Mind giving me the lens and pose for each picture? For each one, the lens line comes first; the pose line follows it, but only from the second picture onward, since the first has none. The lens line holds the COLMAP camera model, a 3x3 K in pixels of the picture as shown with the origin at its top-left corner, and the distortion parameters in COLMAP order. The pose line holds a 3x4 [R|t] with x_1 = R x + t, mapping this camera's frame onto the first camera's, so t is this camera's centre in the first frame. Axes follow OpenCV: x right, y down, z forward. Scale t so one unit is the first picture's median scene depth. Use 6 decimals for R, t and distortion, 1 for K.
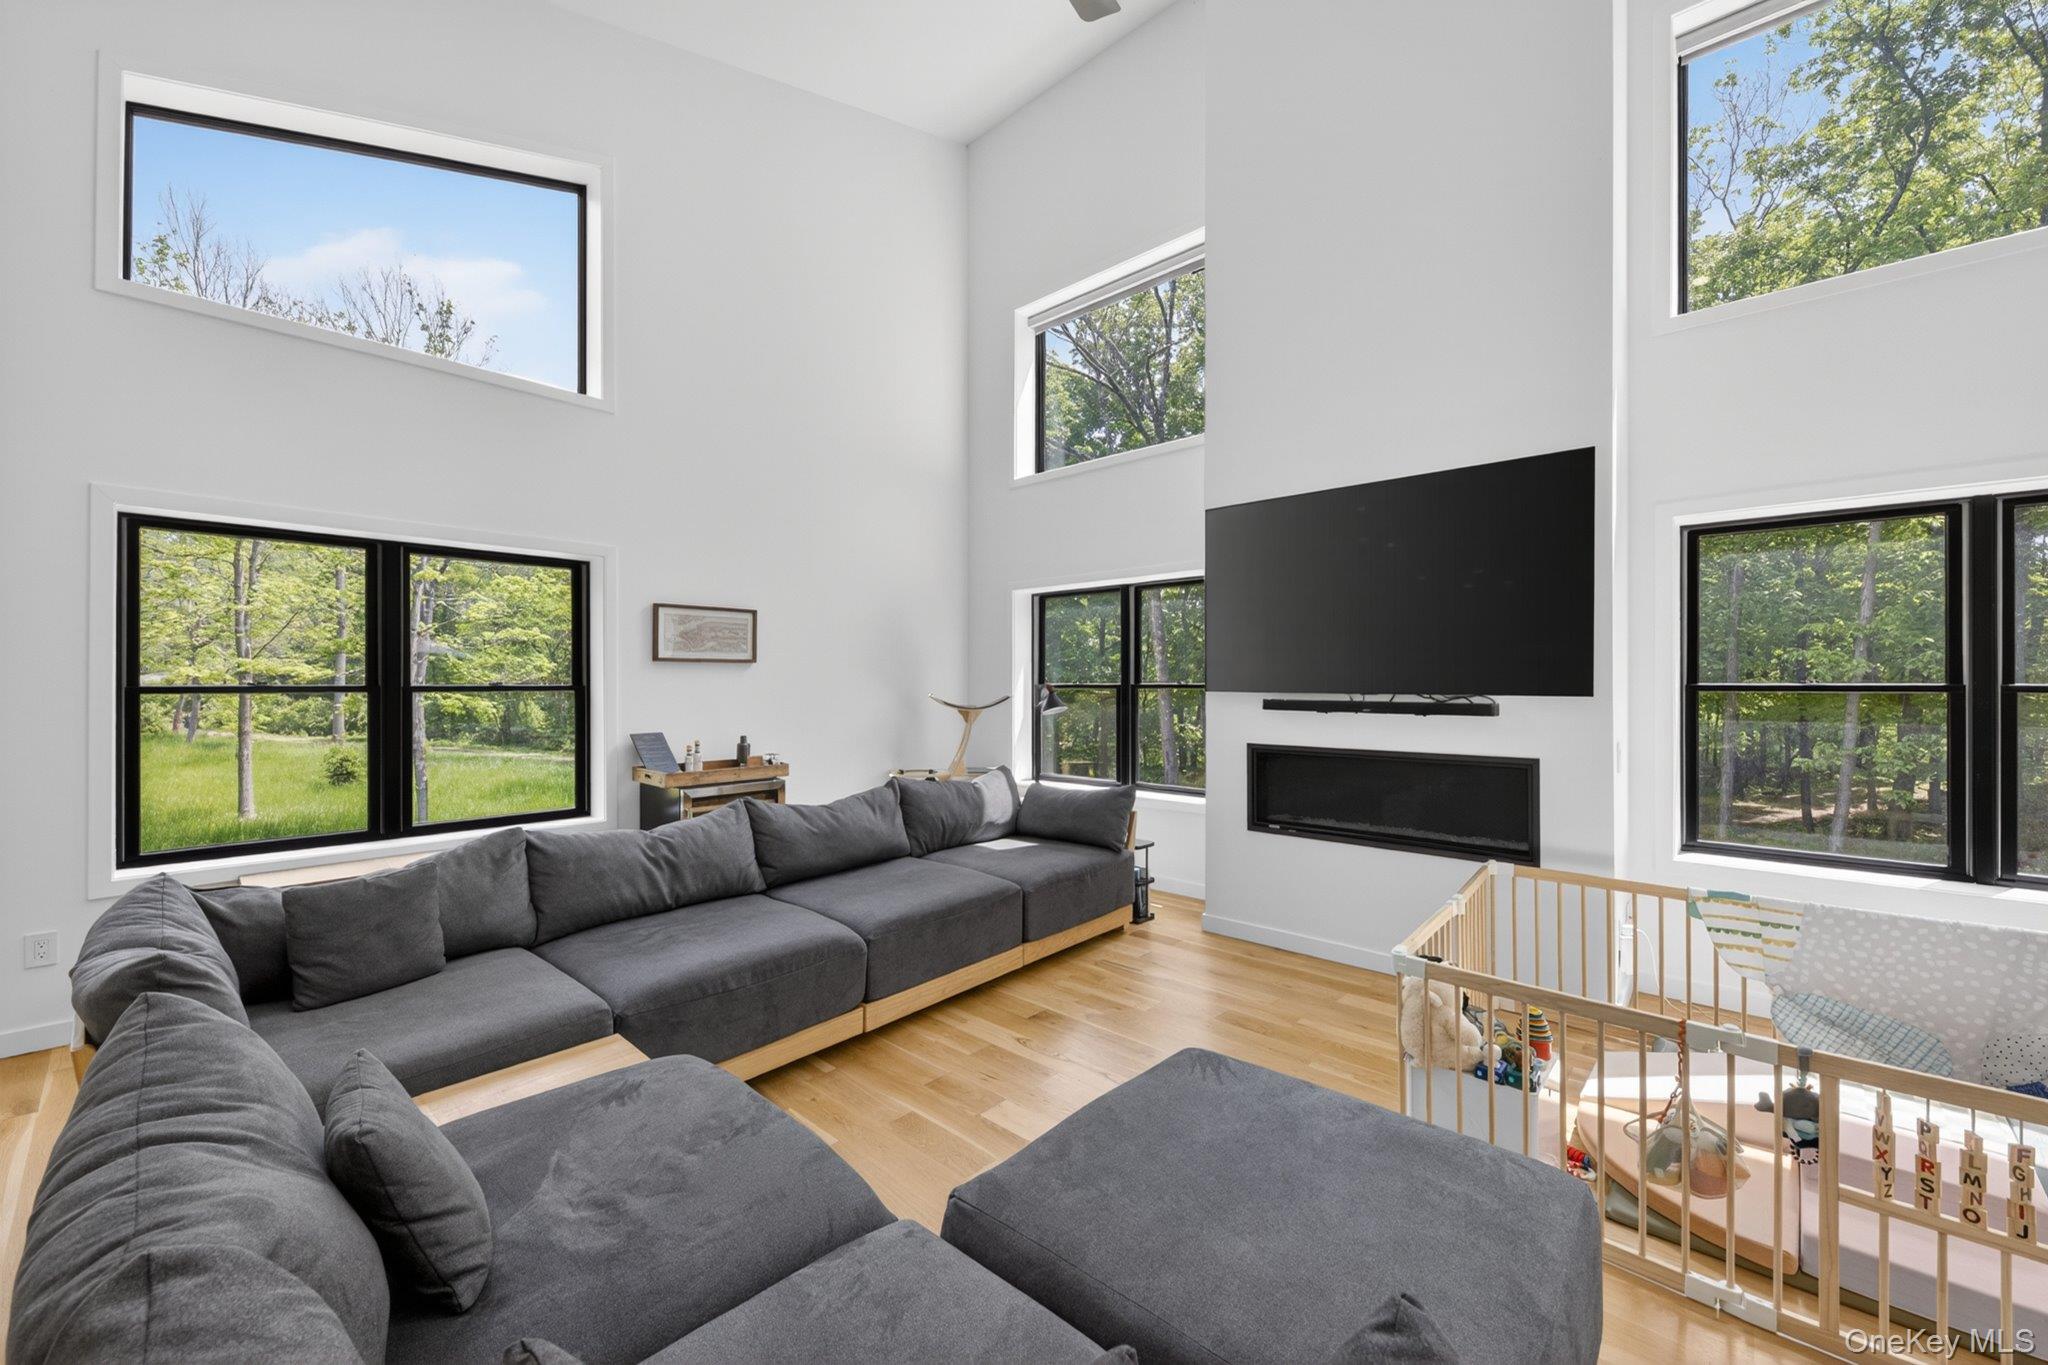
lens RADIAL K [[792.5, 0, 1016.7], [0, 792.5, 694.8], [0, 0, 1]] dist [-0.009739, -0.000281]
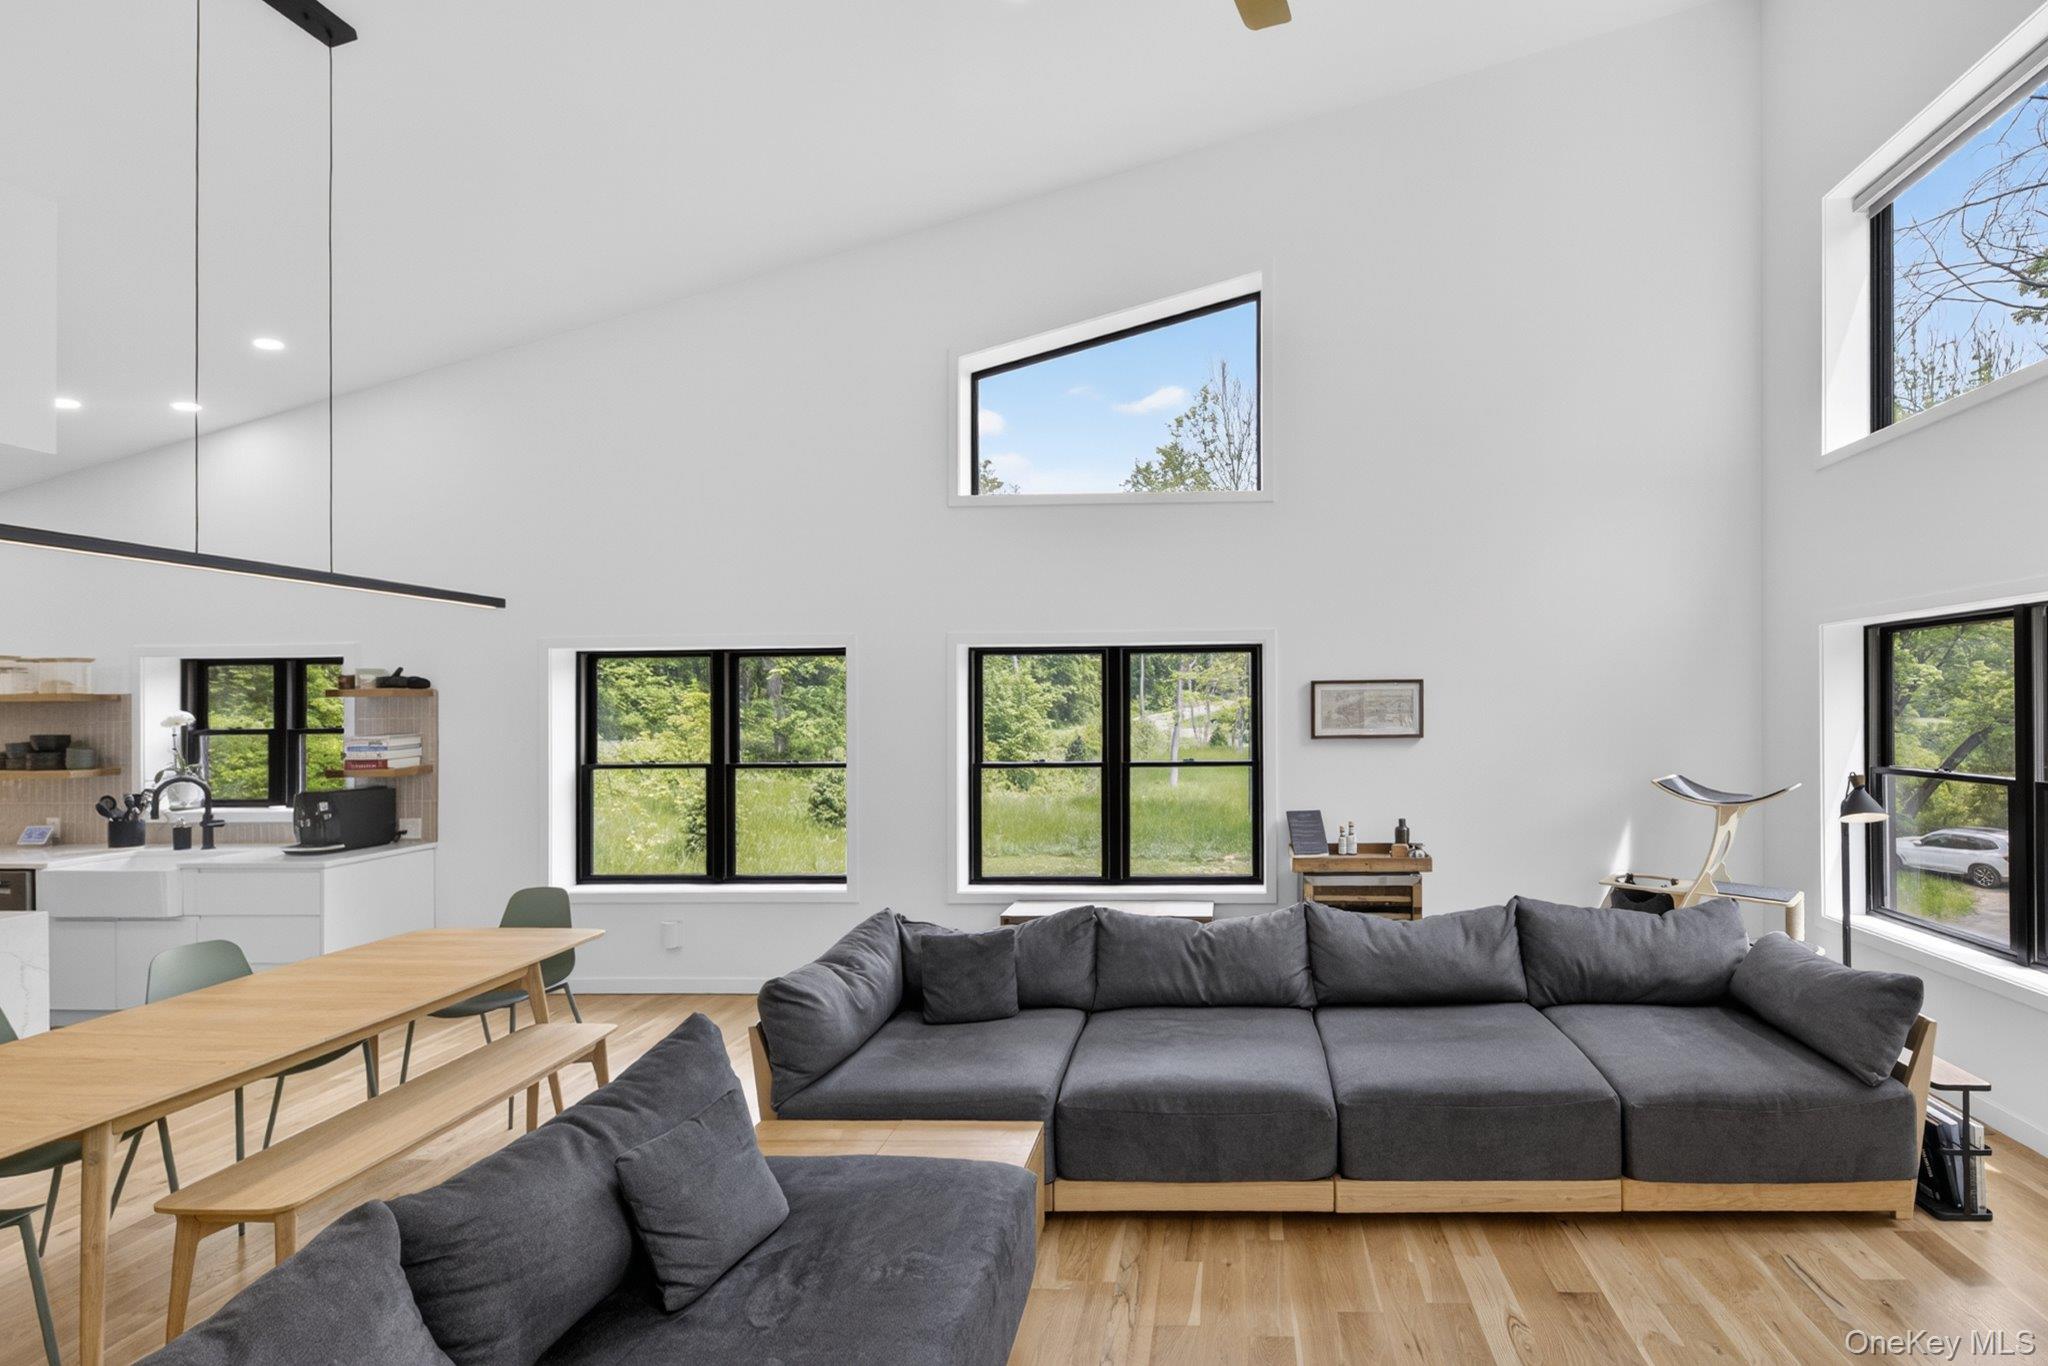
lens RADIAL K [[857.5, 0, 1205.7], [0, 857.5, 708.1], [0, 0, 1]] dist [-0.003004, -0.000172]
pose [[0.641339, -0.004215, -0.767246, 0.351240], [-0.000113, 0.999984, -0.005588, -0.091308], [0.767258, 0.003670, 0.641329, 0.243726]]
